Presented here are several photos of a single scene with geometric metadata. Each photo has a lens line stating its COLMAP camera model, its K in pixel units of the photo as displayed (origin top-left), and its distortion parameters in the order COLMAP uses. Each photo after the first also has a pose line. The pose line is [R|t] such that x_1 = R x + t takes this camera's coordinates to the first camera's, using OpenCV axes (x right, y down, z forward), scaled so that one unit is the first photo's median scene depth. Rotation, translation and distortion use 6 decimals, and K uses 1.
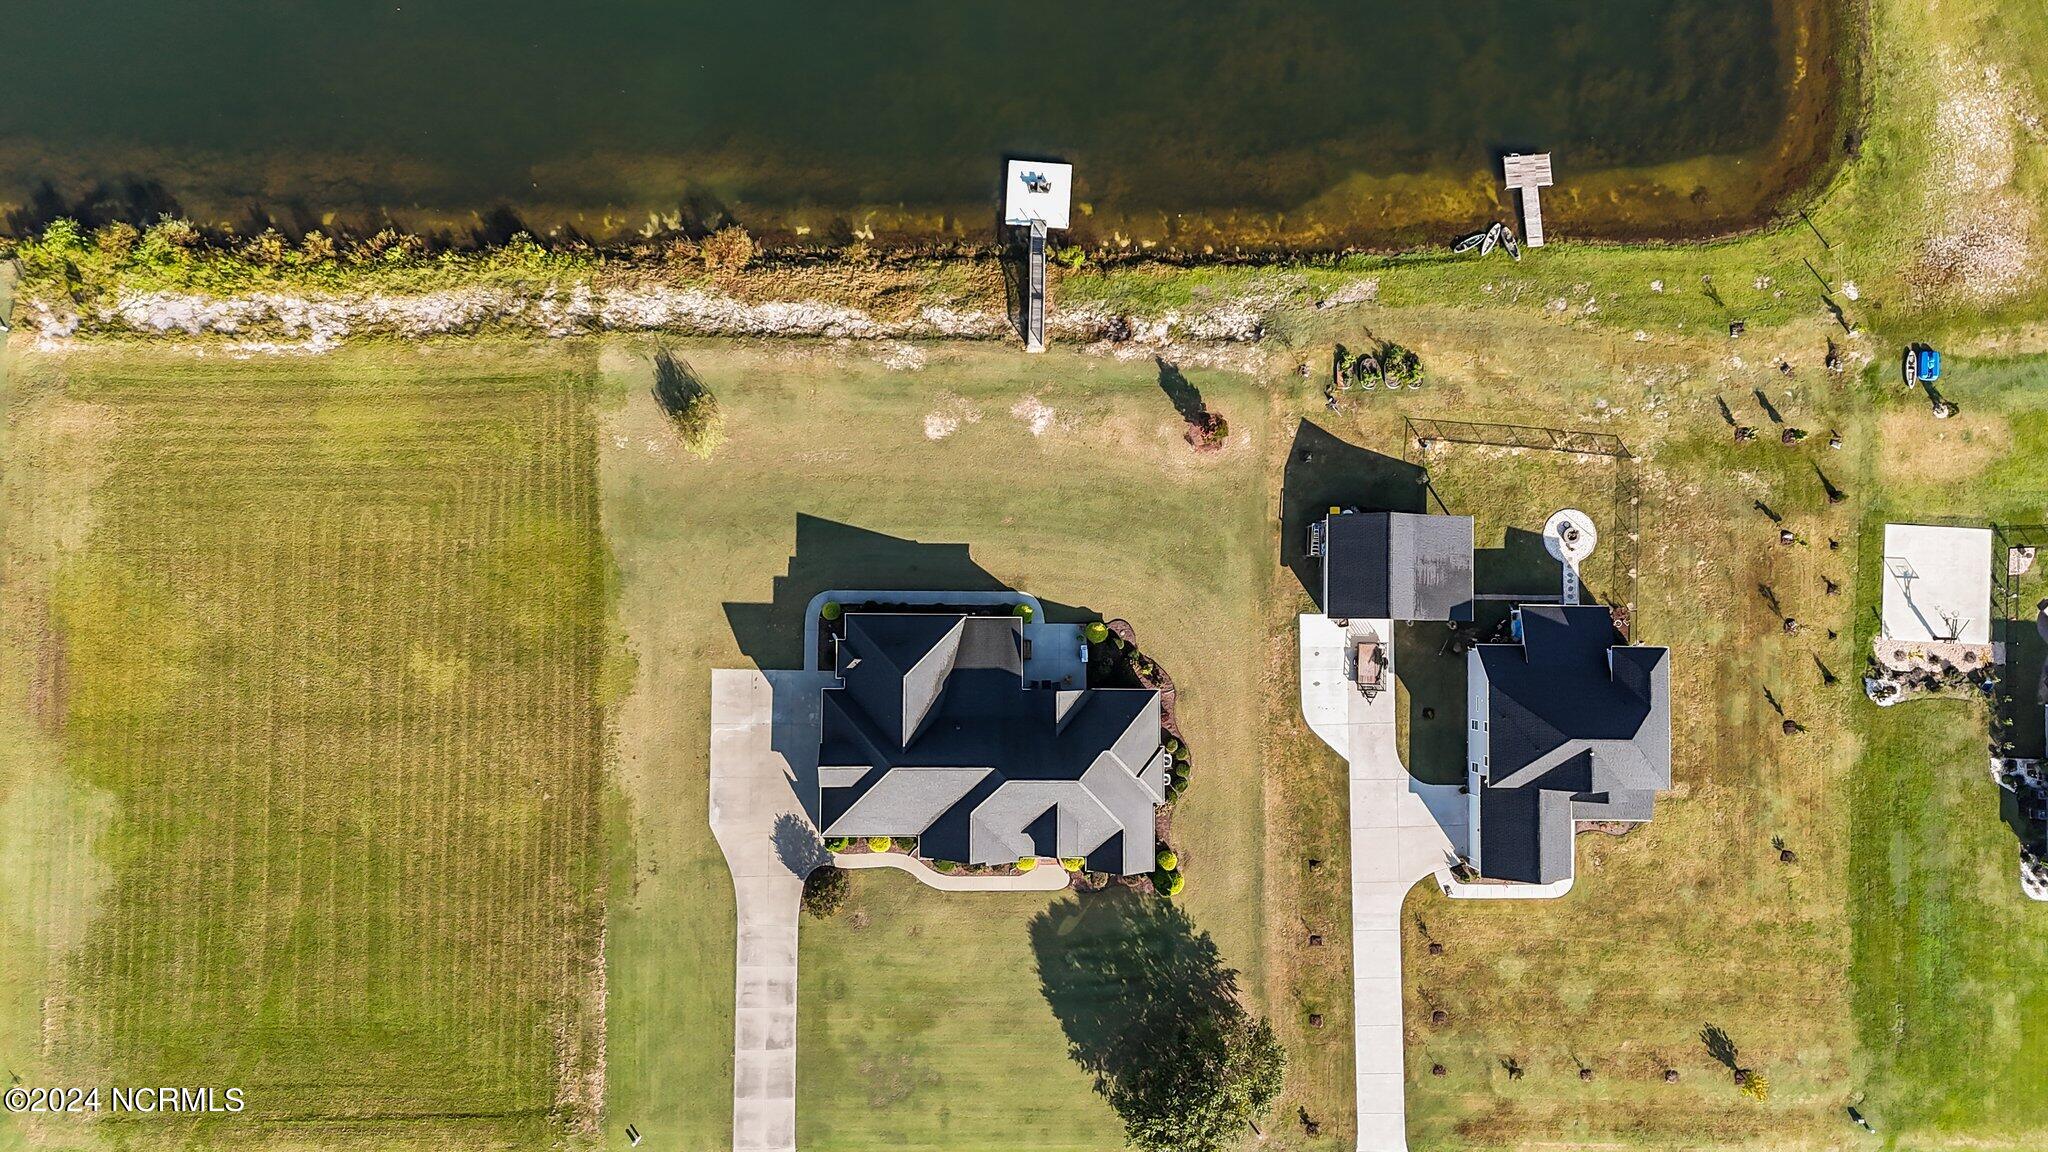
lens RADIAL K [[1504.1, 0, 1024.0], [0, 1504.1, 576.0], [0, 0, 1]] dist [0.083455, -0.088154]
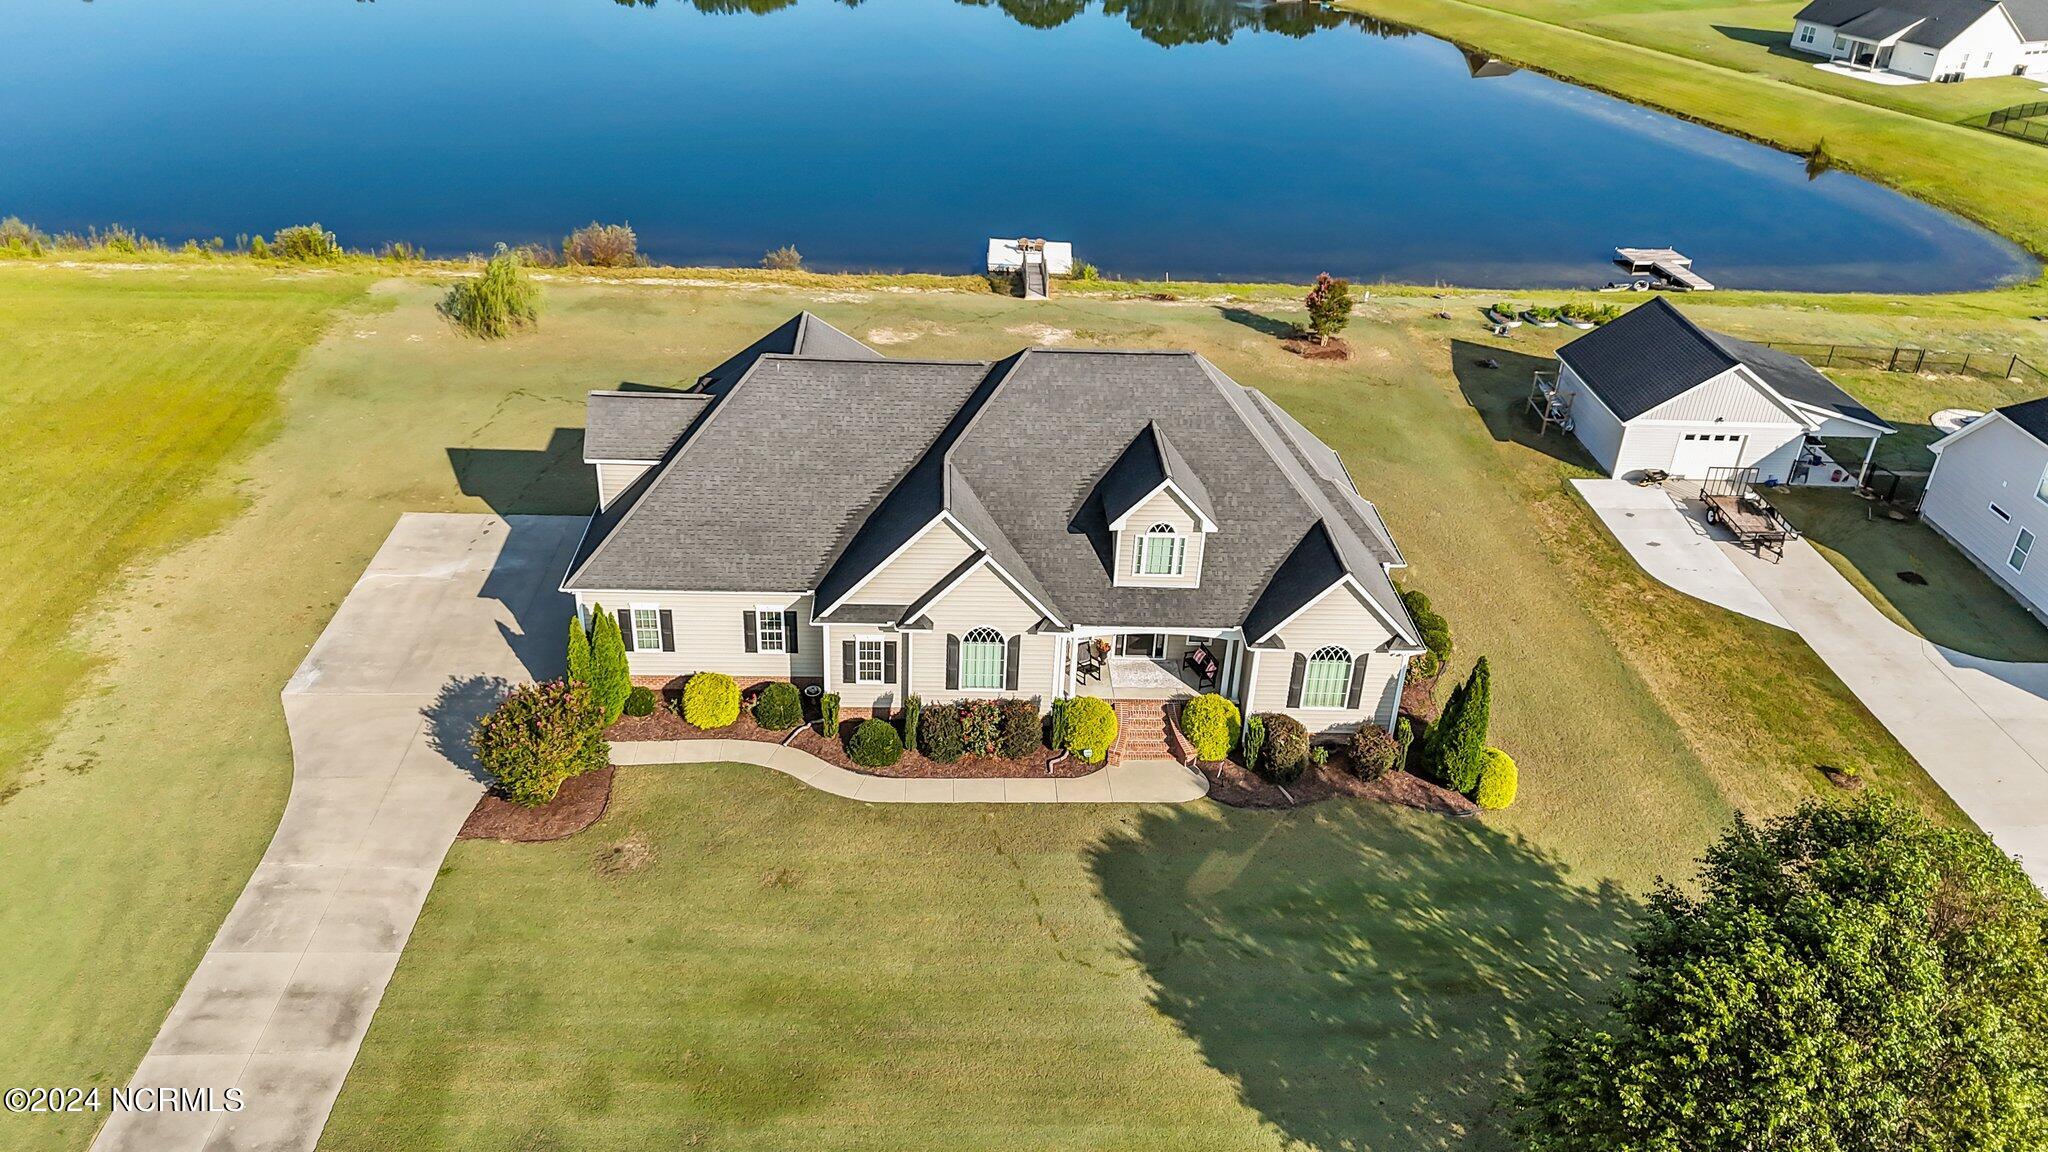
lens RADIAL K [[1504.1, 0, 1024.0], [0, 1504.1, 576.0], [0, 0, 1]] dist [0.083455, -0.088154]
pose [[0.998719, -0.034295, 0.037217, -0.027773], [0.049764, 0.531656, -0.845497, 0.488479], [0.009210, 0.846266, 0.532682, 0.754921]]
